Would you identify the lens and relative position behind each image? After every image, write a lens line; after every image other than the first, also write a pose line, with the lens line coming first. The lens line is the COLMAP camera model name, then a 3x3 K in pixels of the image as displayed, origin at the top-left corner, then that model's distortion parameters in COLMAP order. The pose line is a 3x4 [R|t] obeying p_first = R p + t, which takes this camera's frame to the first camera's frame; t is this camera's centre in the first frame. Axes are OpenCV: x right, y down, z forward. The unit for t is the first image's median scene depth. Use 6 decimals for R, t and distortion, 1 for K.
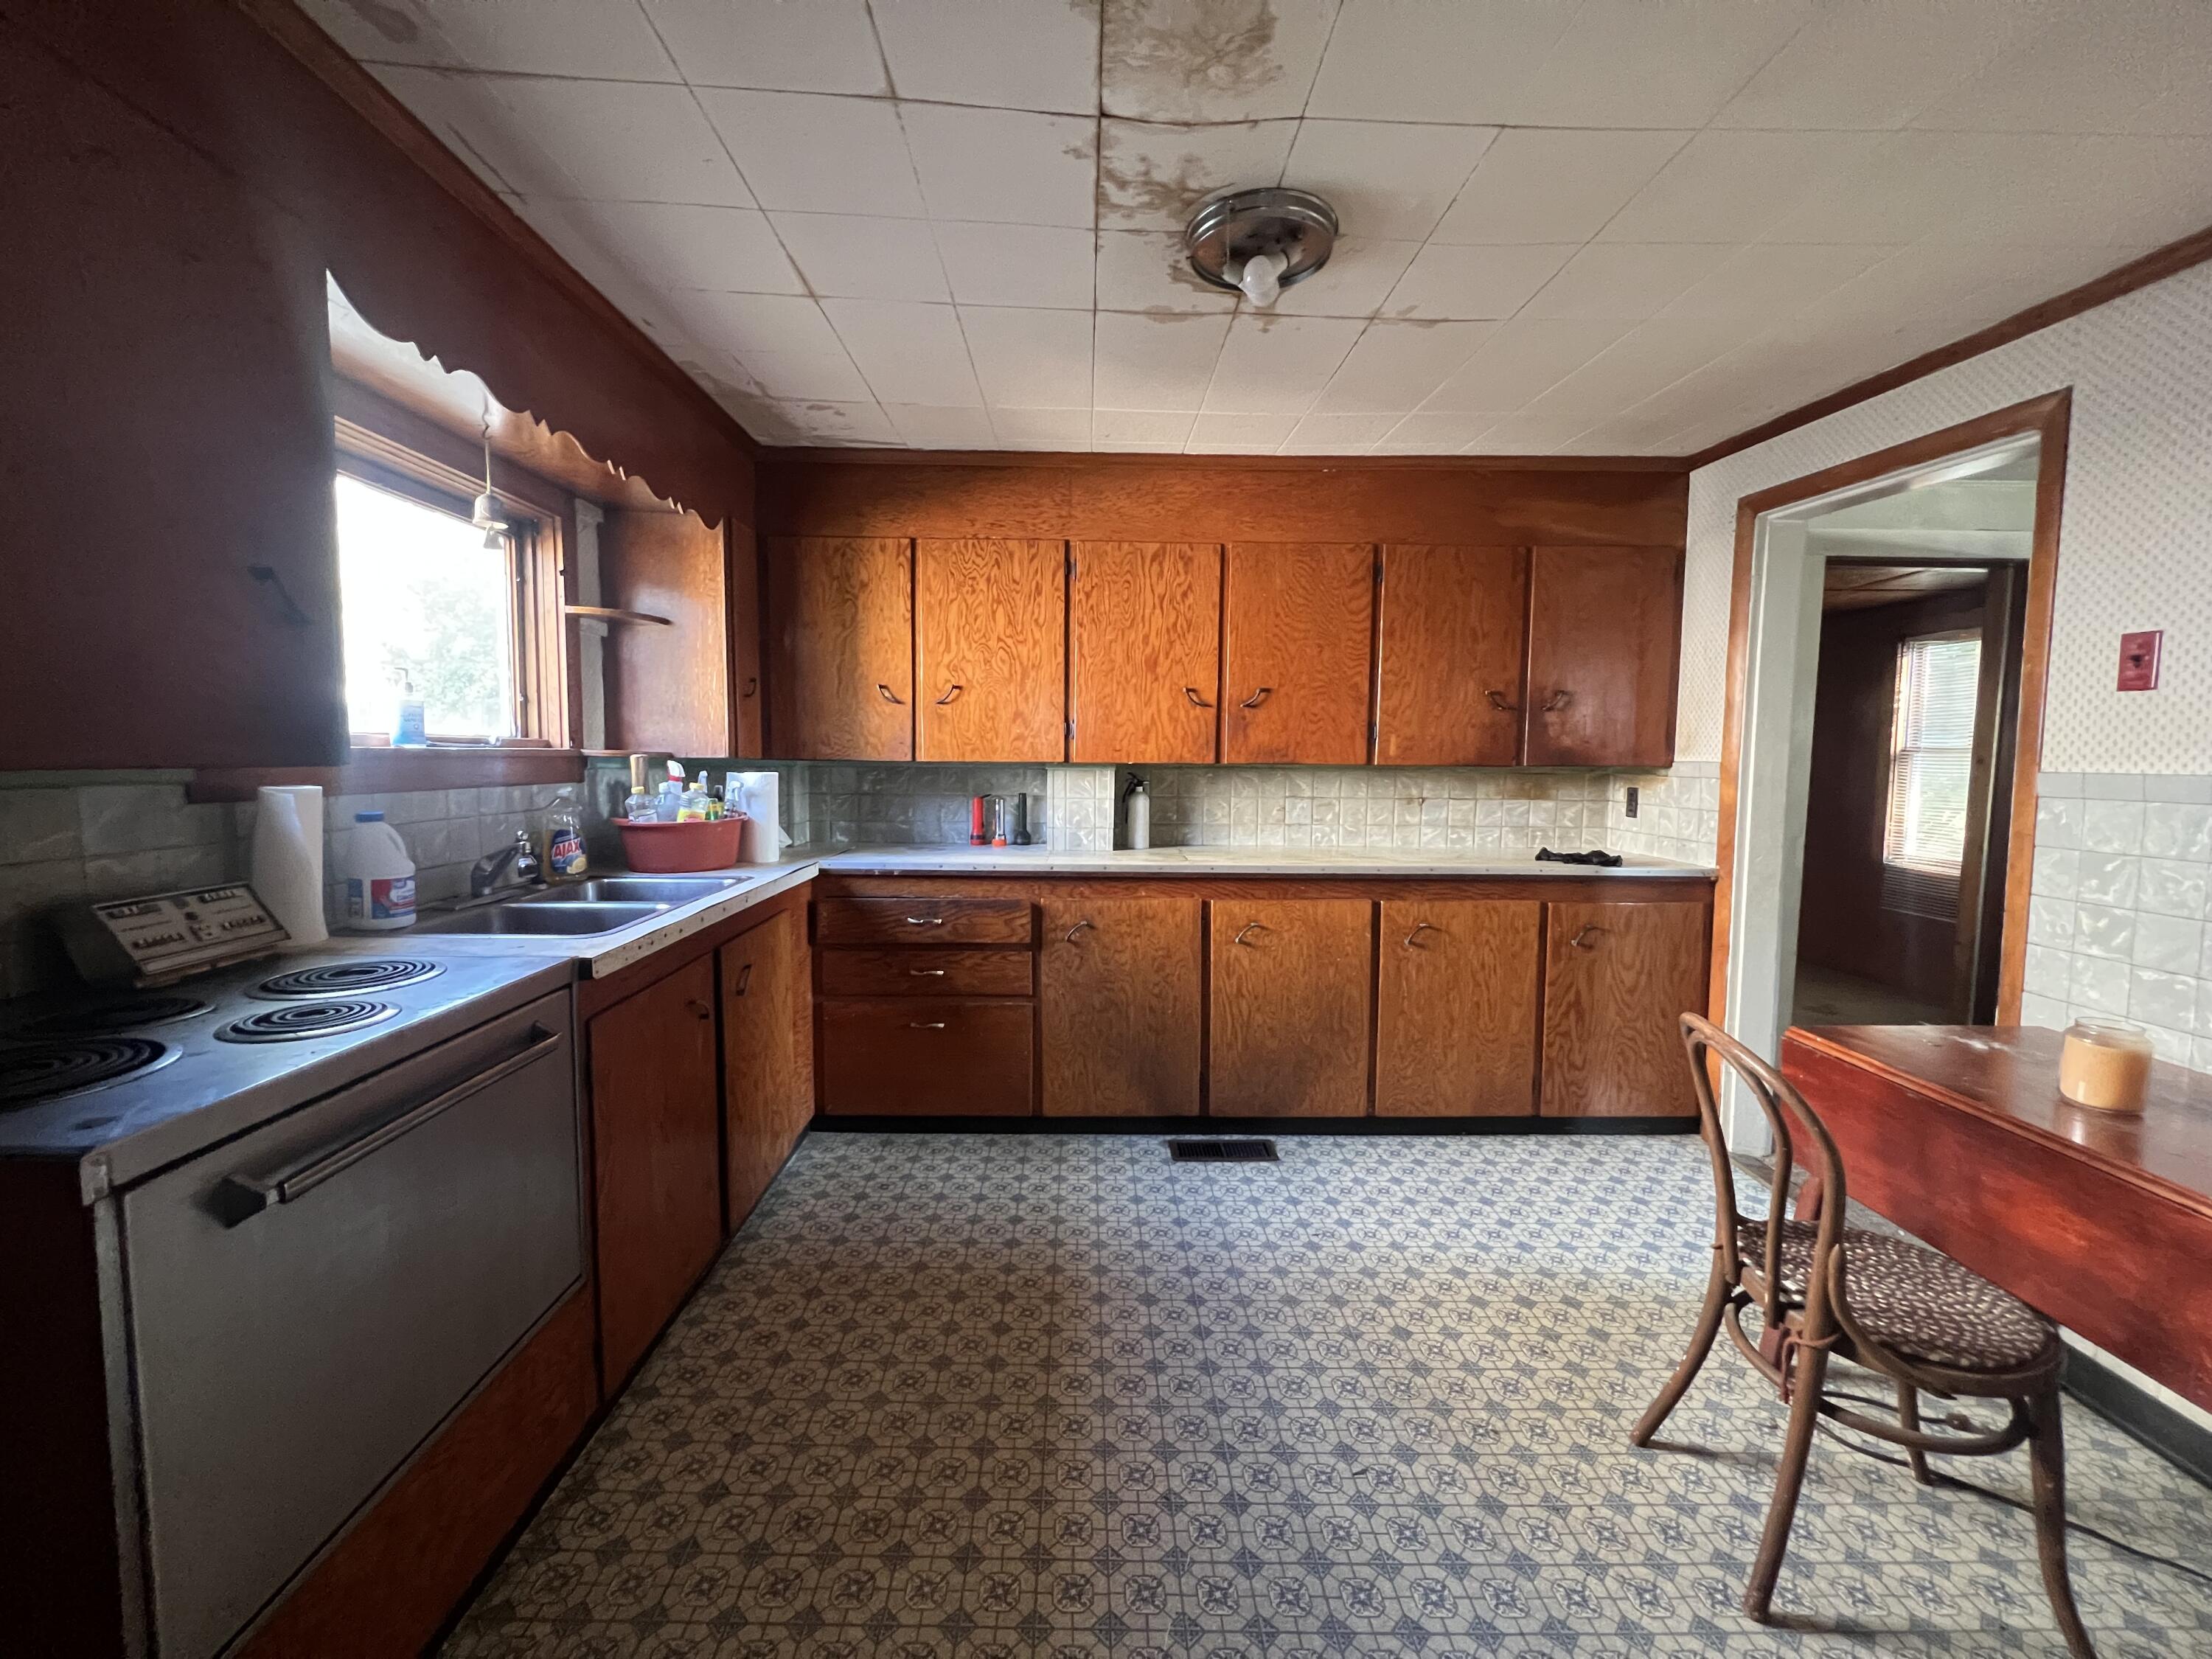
lens RADIAL K [[891.9, 0, 1100.5], [0, 891.9, 824.5], [0, 0, 1]] dist [-0.001766, 0.000194]
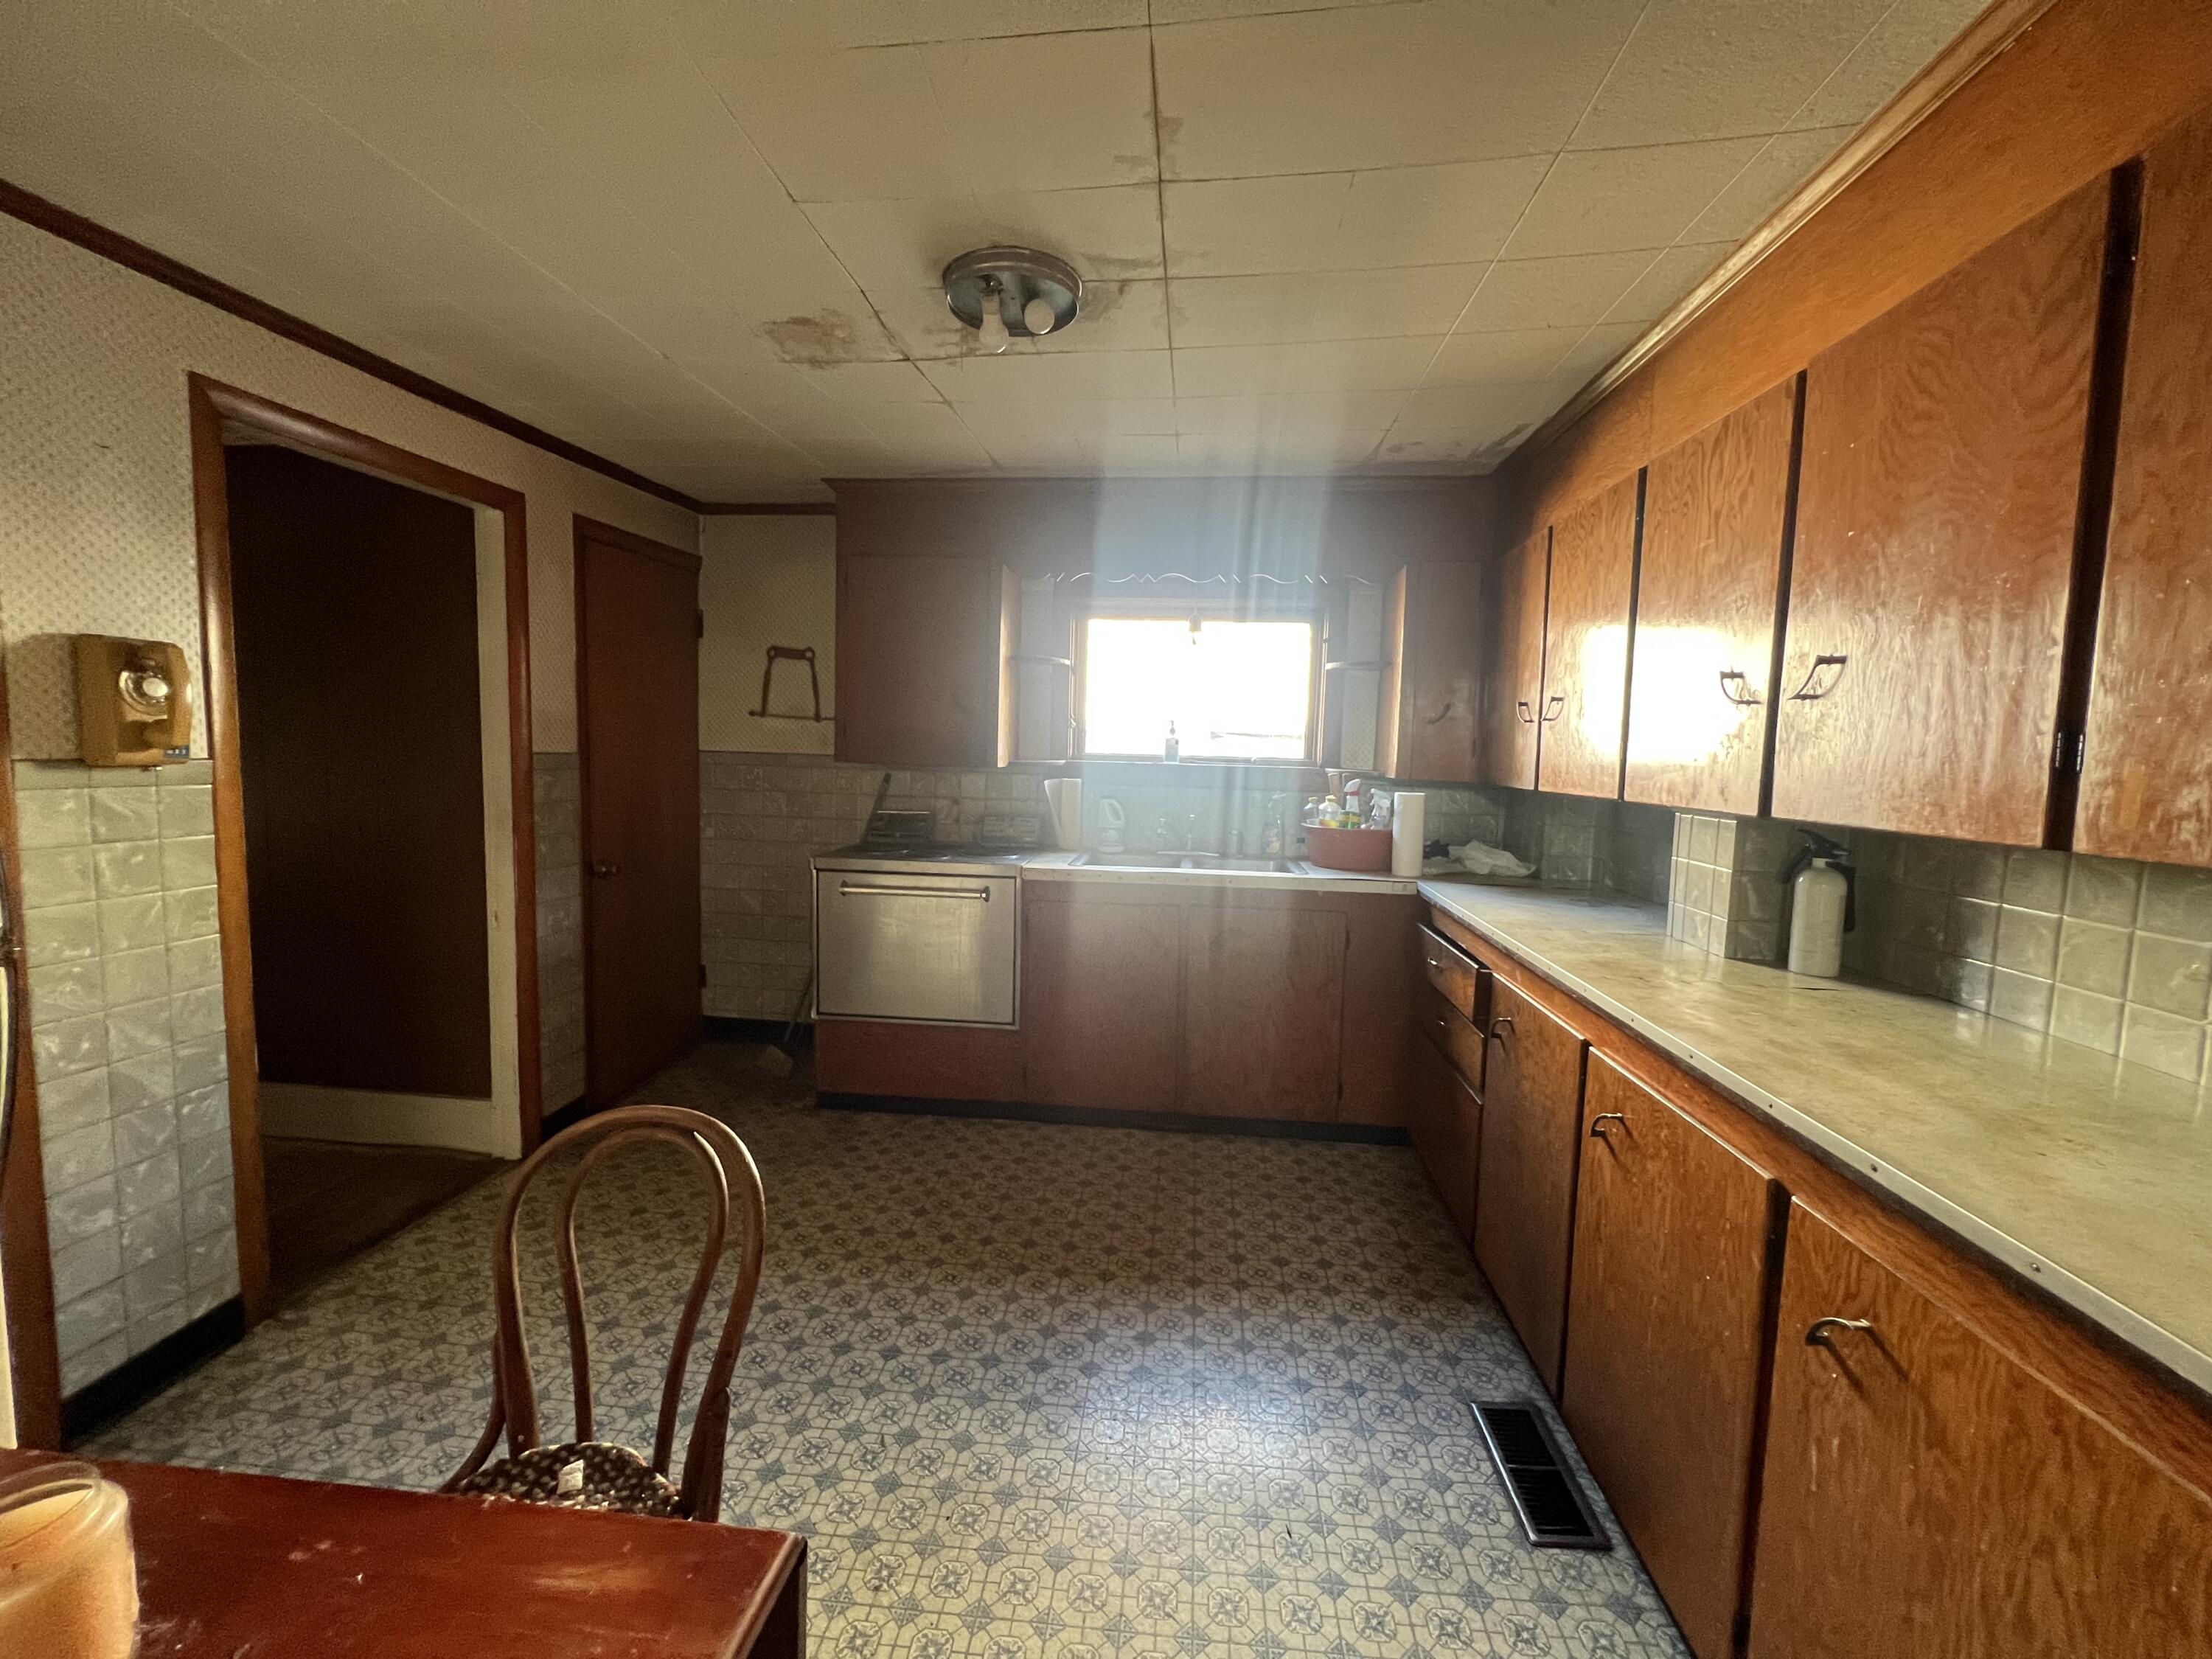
lens RADIAL K [[891.9, 0, 1096.6], [0, 891.9, 823.2], [0, 0, 1]] dist [-0.001766, 0.000194]
pose [[-0.131183, 0.070185, -0.988871, 1.213973], [-0.108207, 0.990517, 0.084657, -0.118571], [0.985435, 0.118108, -0.122345, 1.246784]]
